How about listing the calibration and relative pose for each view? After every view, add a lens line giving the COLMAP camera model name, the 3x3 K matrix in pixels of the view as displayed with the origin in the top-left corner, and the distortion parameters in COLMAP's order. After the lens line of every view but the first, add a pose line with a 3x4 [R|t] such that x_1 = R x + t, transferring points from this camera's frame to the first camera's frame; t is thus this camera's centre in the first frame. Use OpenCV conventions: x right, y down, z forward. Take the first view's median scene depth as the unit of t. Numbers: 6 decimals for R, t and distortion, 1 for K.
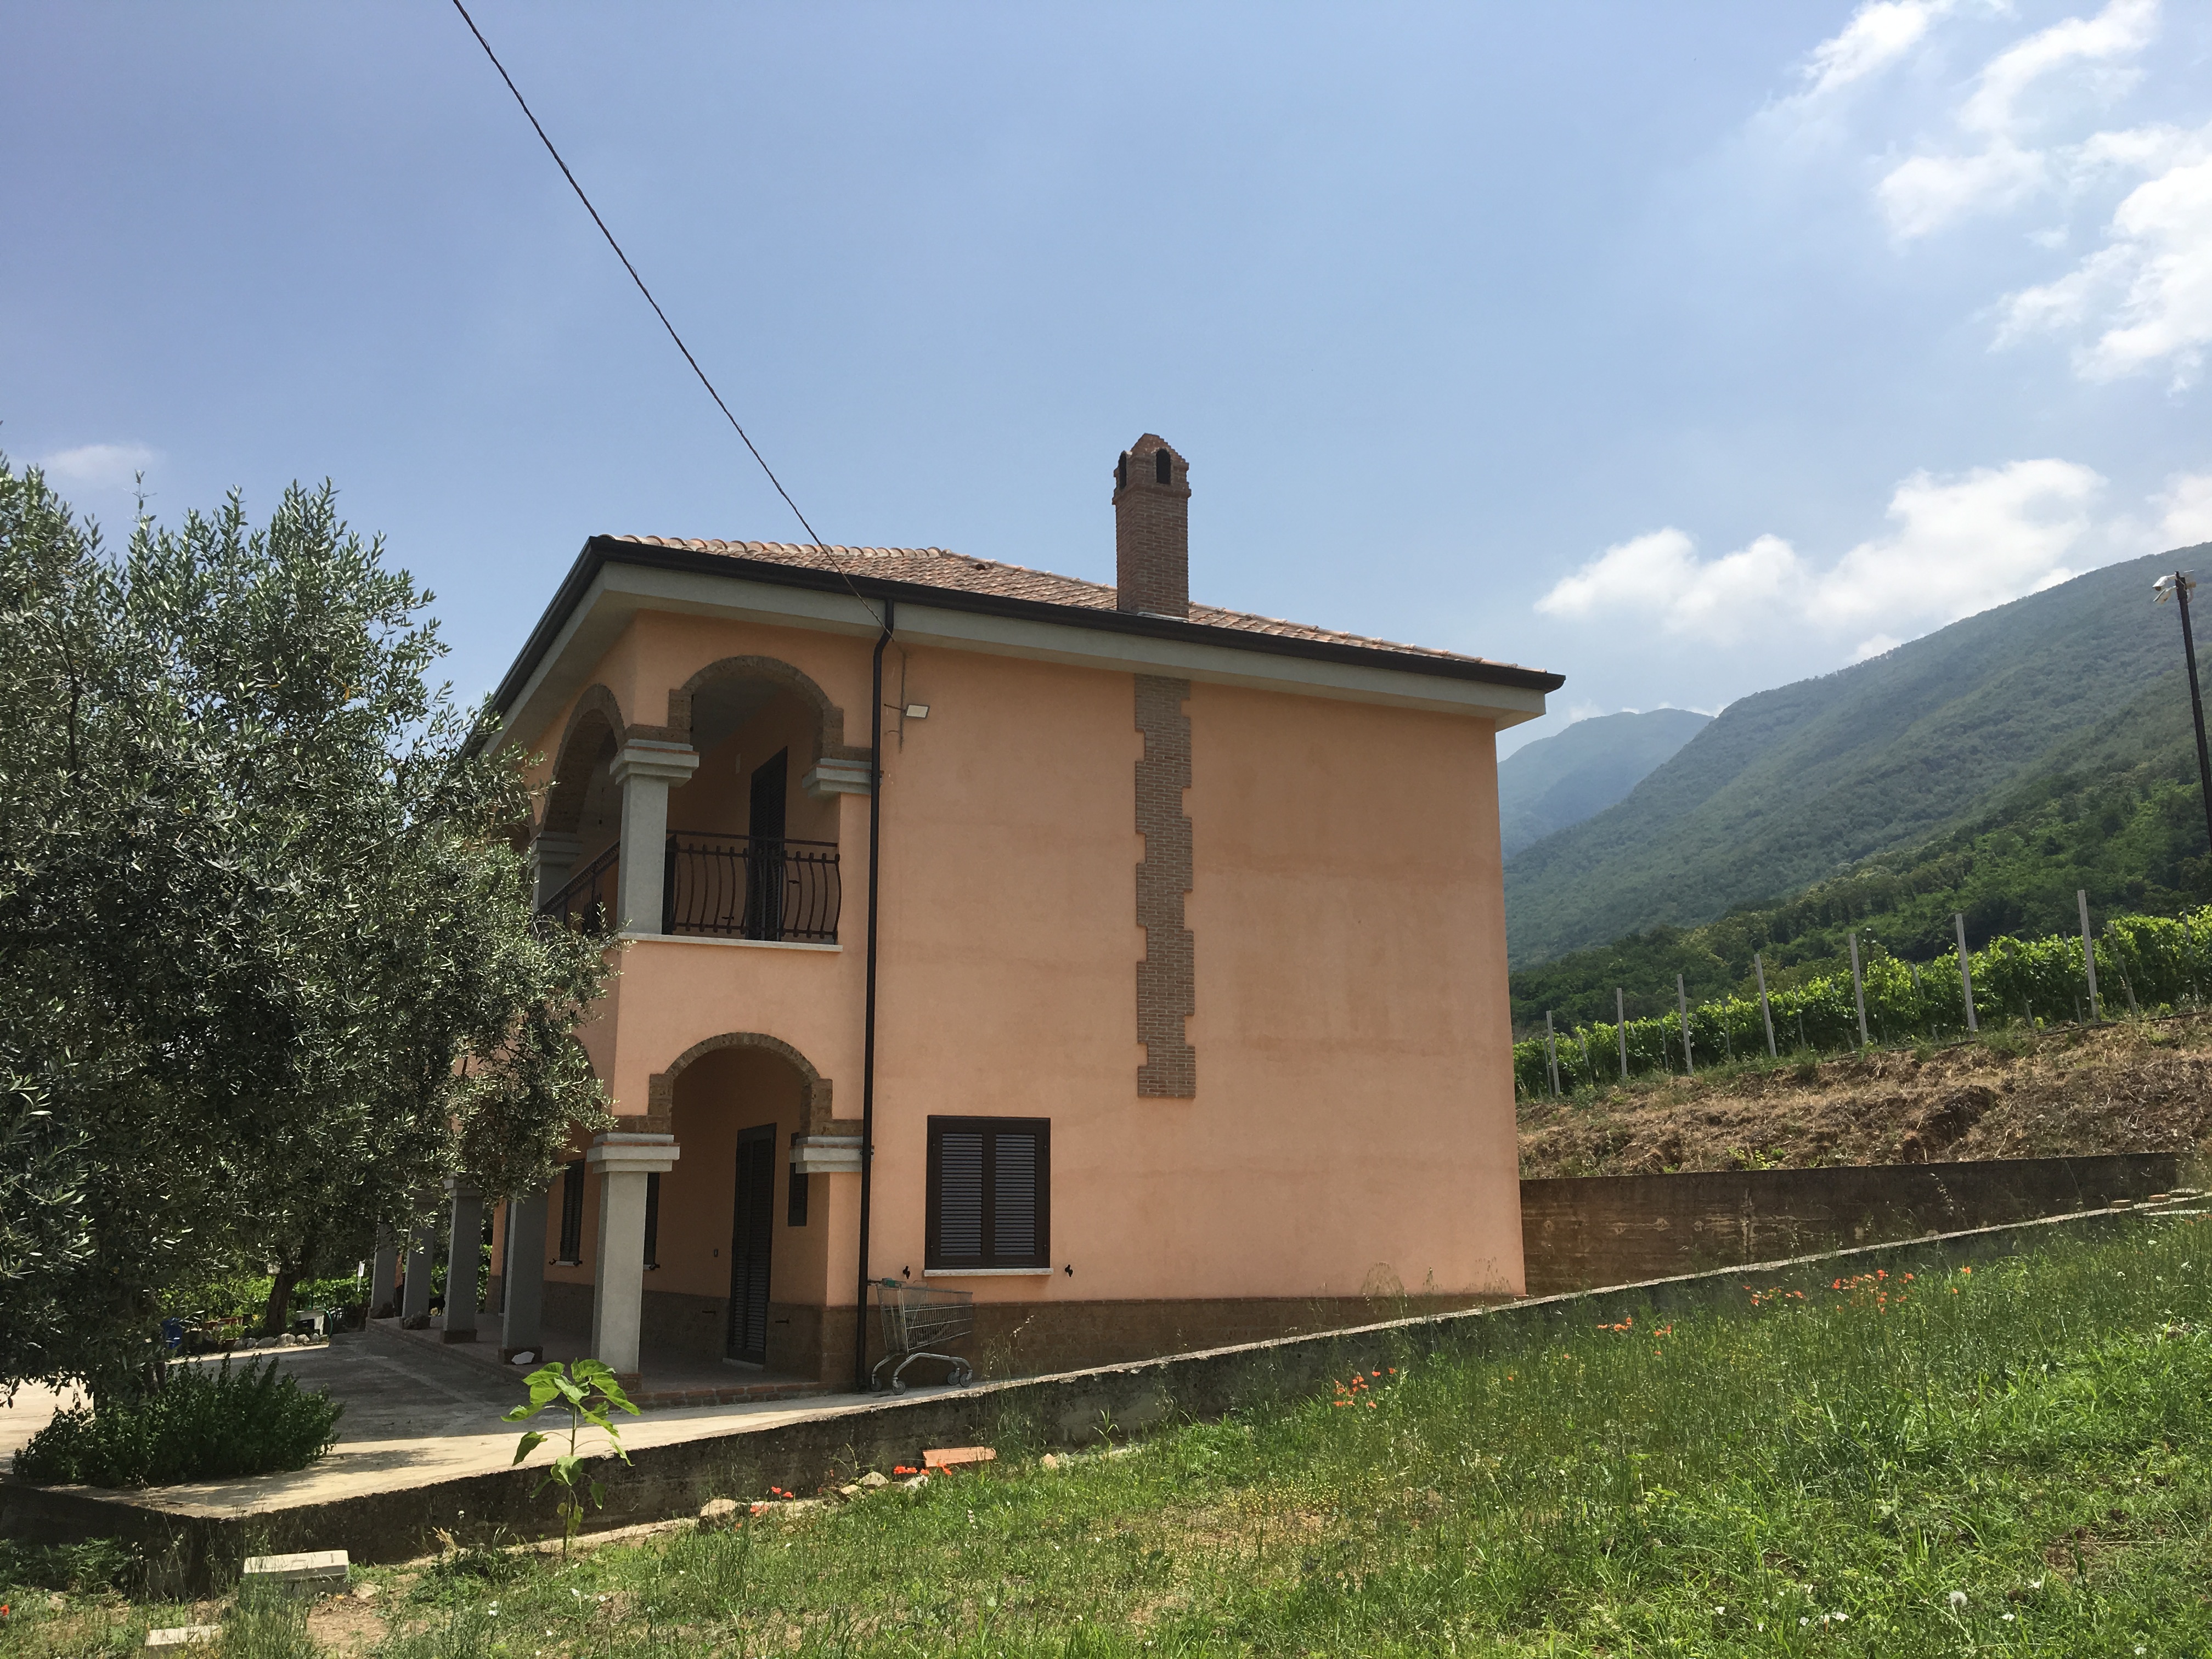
lens RADIAL K [[1863.6, 0, 1098.6], [0, 1863.6, 827.9], [0, 0, 1]] dist [0.072485, -0.109661]
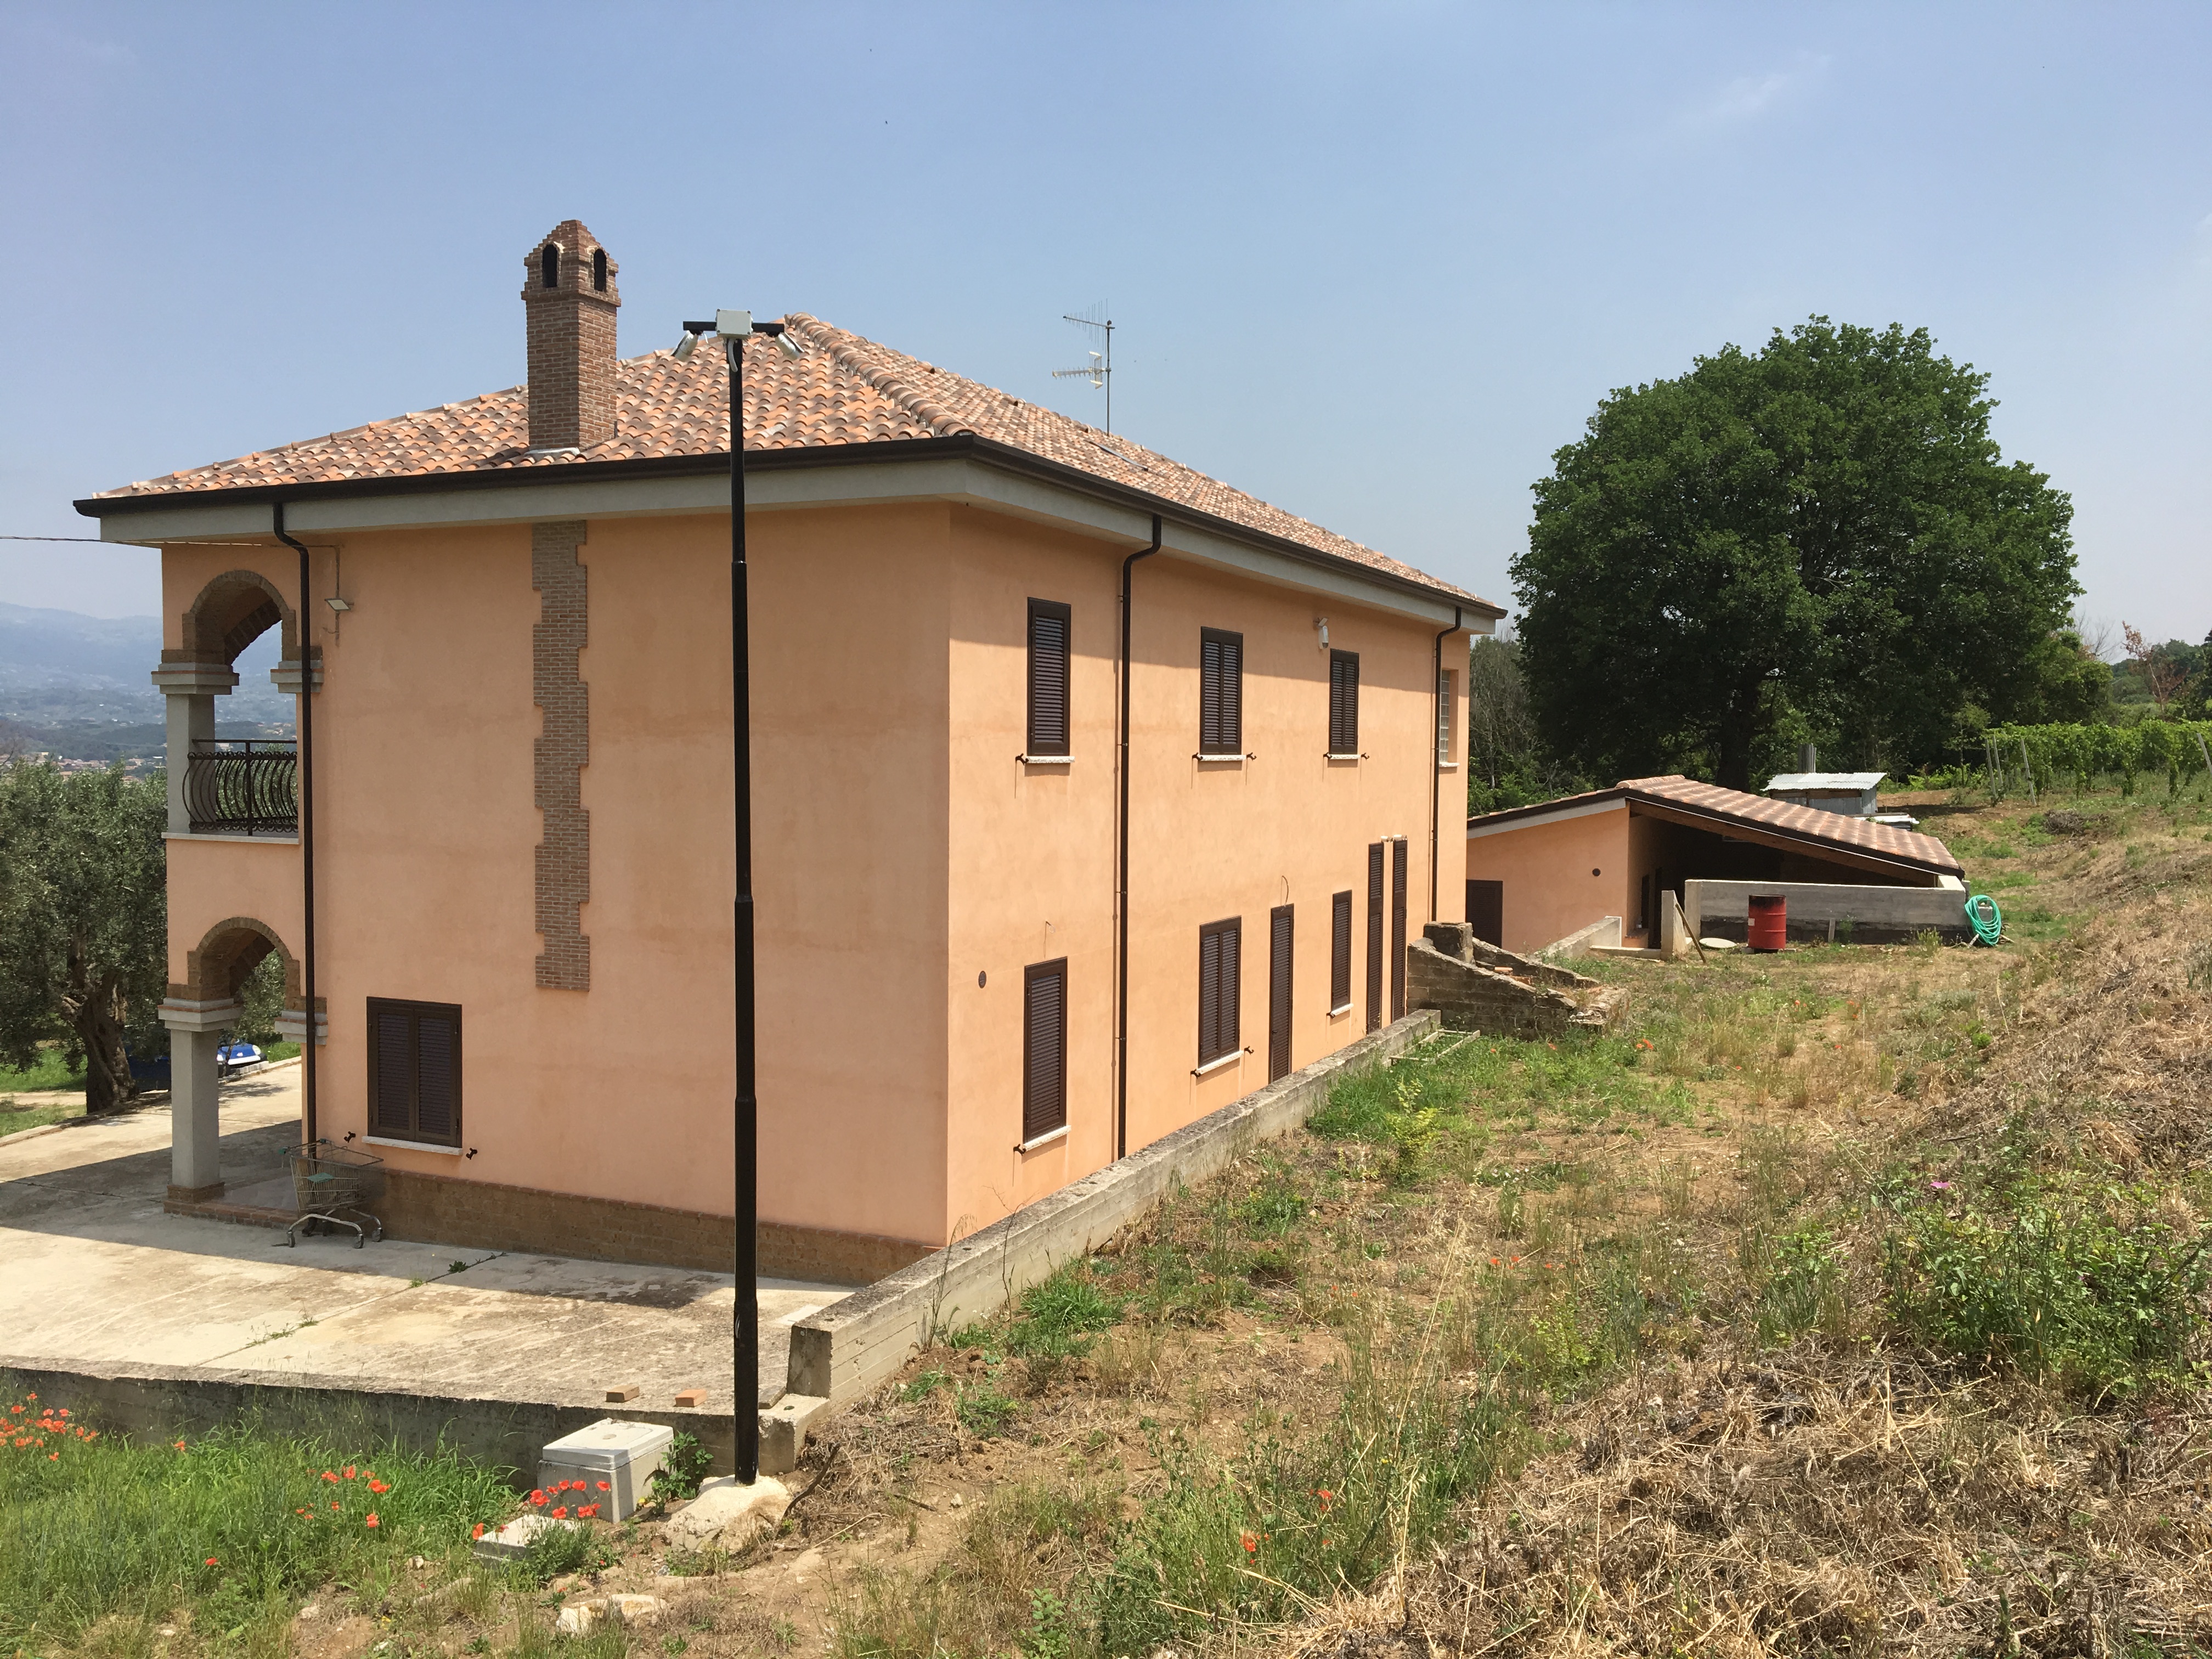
lens RADIAL K [[1863.6, 0, 1099.5], [0, 1863.6, 833.2], [0, 0, 1]] dist [0.072485, -0.109661]
pose [[0.634022, 0.046890, -0.771893, 0.940712], [0.154550, 0.970340, 0.185890, -0.066981], [0.757714, -0.237154, 0.607970, 0.649143]]
